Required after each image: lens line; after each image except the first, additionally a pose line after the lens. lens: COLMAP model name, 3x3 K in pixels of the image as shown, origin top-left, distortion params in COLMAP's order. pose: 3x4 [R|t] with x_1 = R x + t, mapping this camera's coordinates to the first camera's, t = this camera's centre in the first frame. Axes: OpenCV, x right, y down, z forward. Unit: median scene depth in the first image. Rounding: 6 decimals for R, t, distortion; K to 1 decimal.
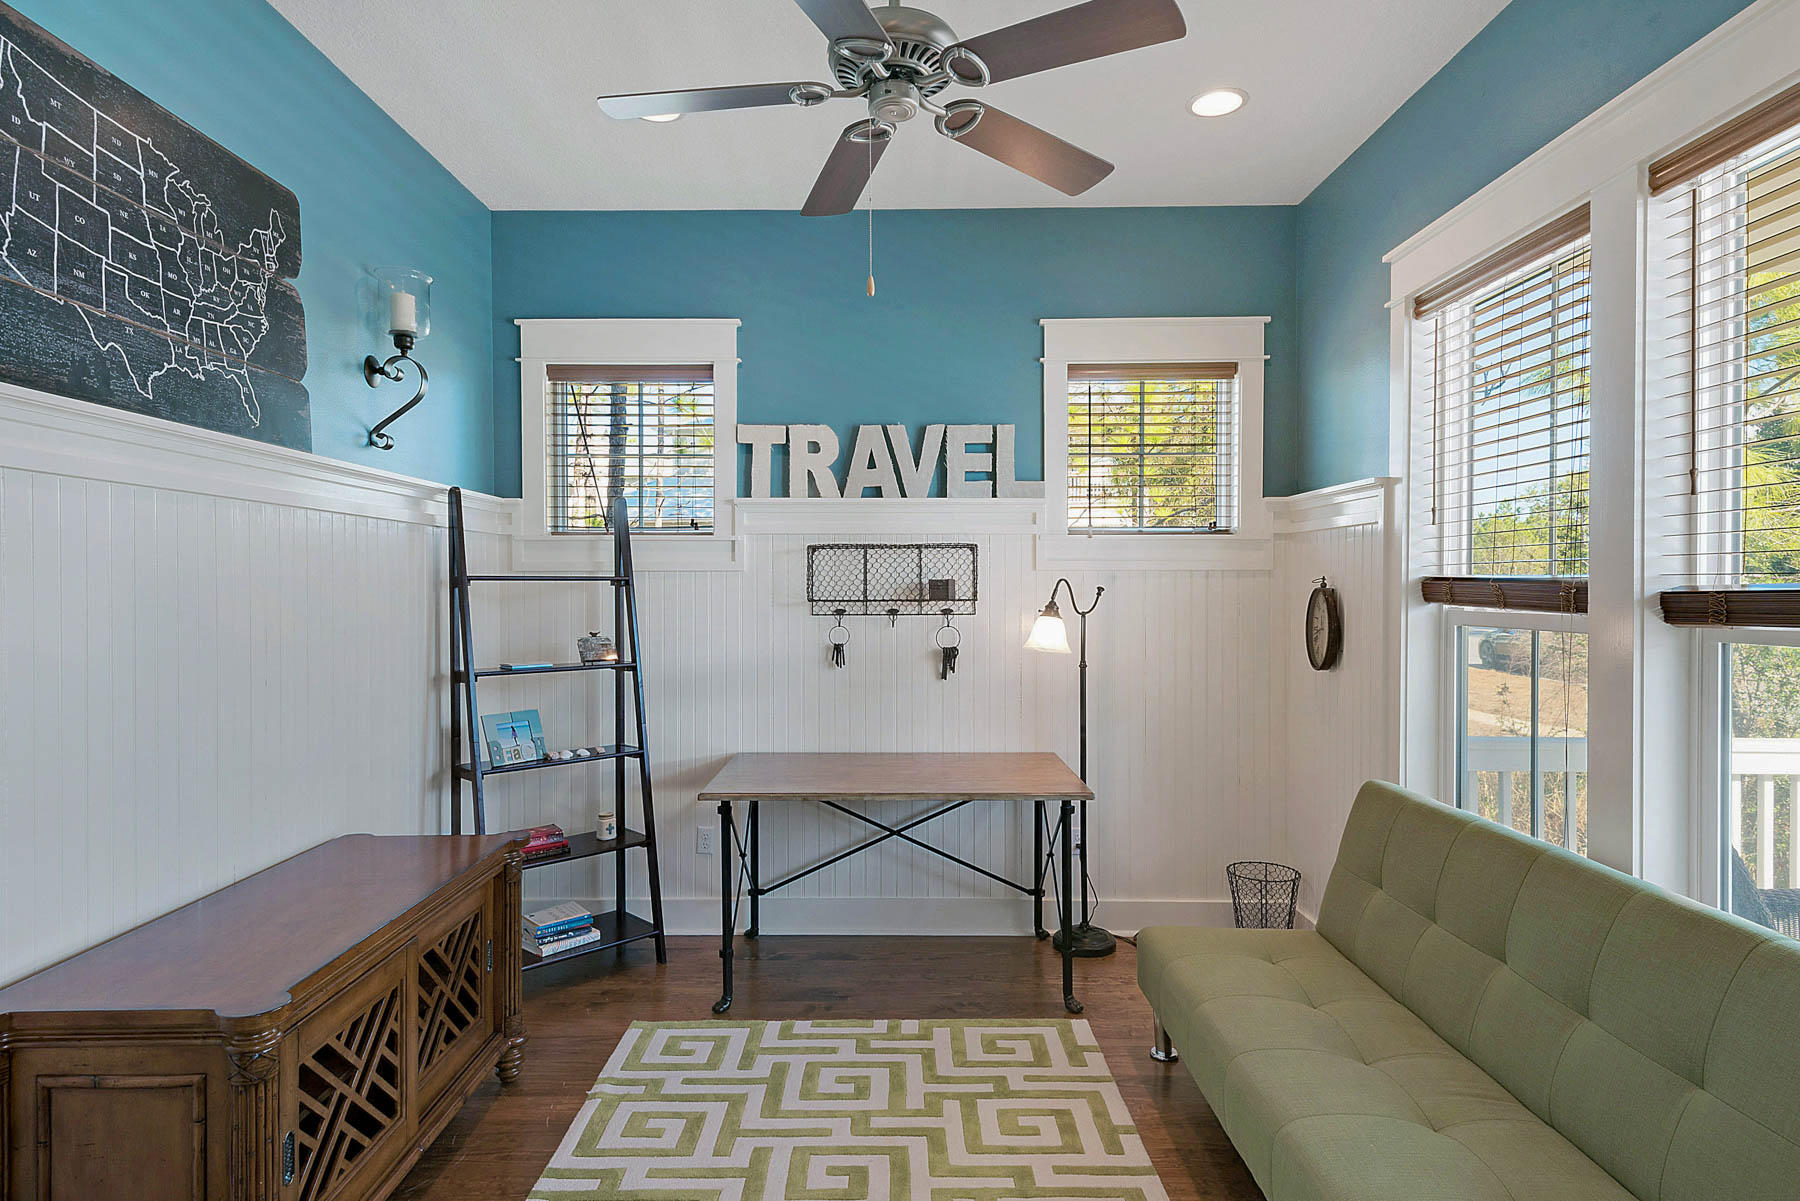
lens RADIAL K [[982.1, 0, 900.0], [0, 982.1, 600.5], [0, 0, 1]] dist [0.000158, 0.000033]
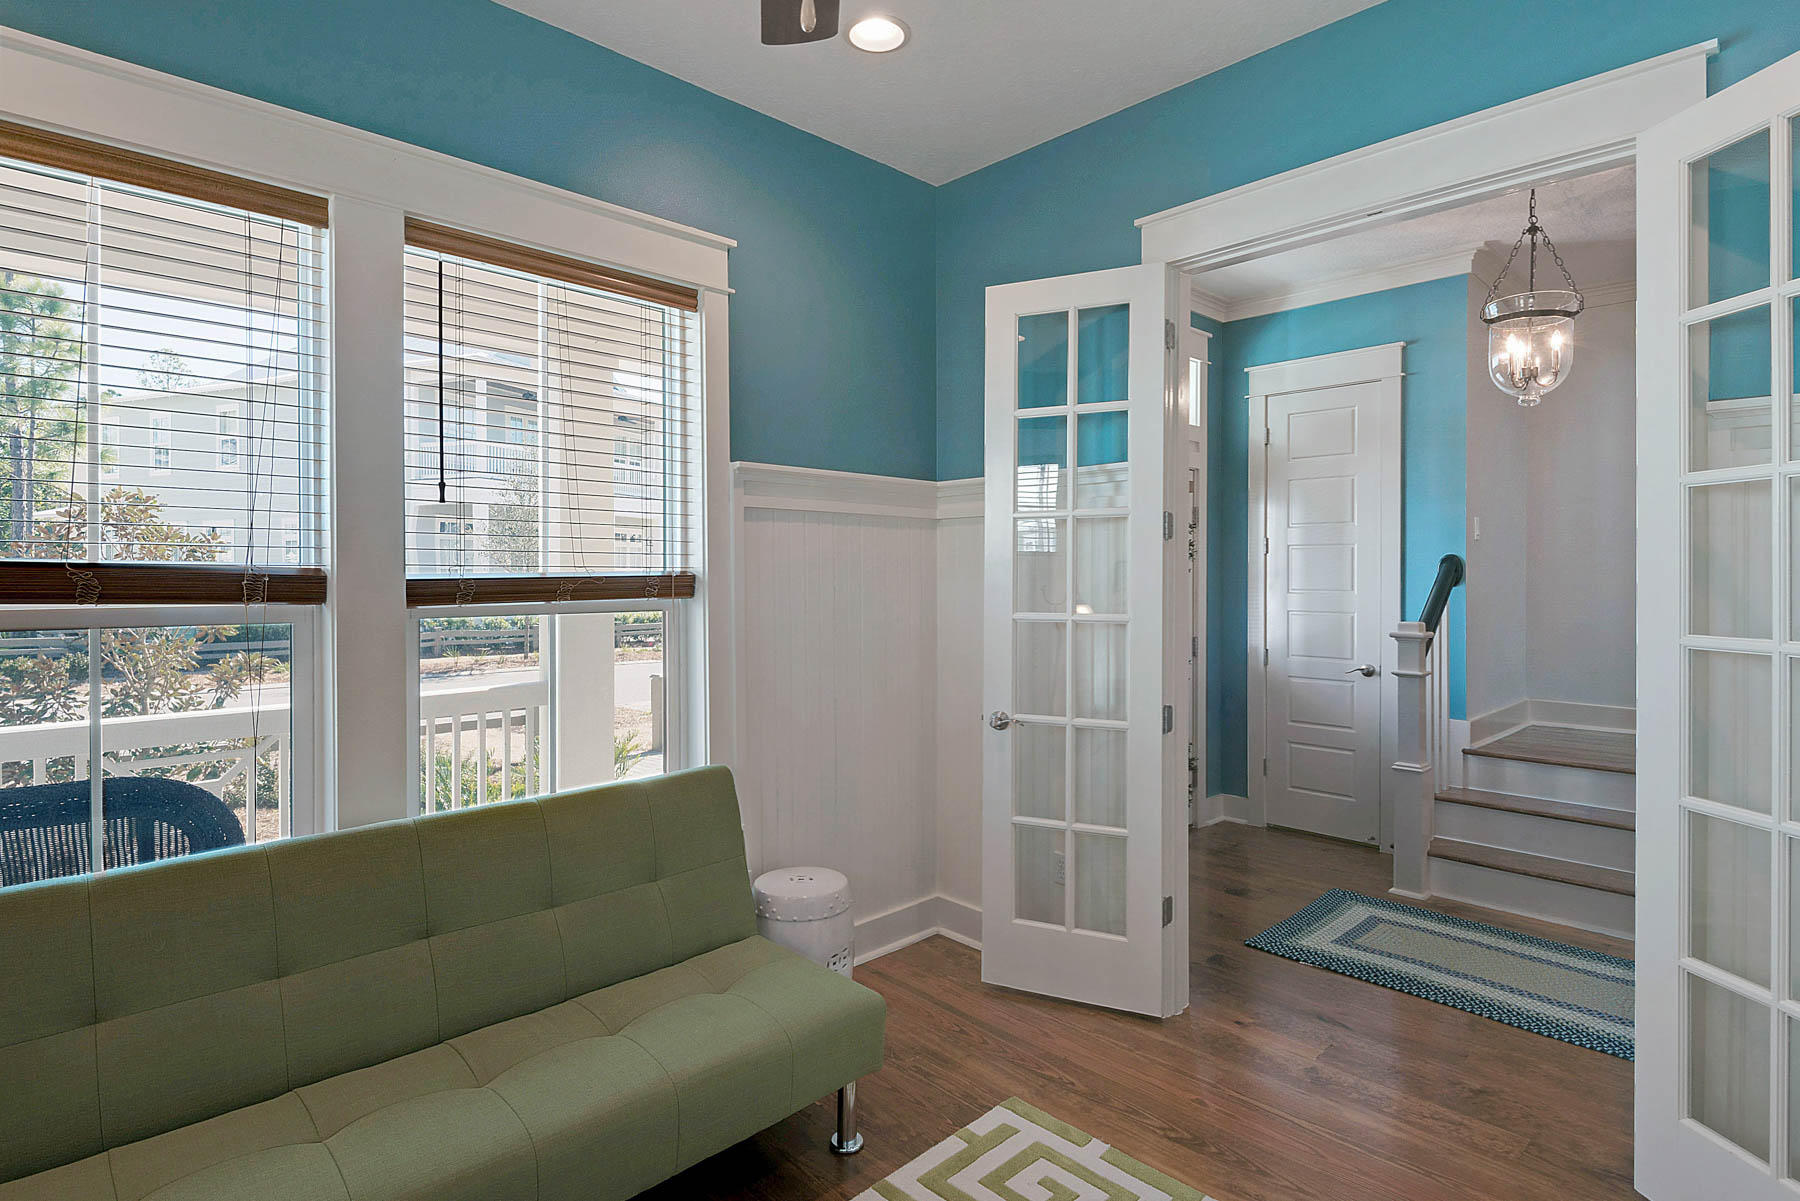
lens RADIAL K [[925.0, 0, 904.0], [0, 925.0, 586.0], [0, 0, 1]] dist [0.001226, -0.001922]
pose [[-0.704817, -0.009127, 0.709331, -0.349714], [-0.000794, 0.999927, 0.012076, -0.018051], [-0.709389, 0.007948, -0.704773, 1.590809]]
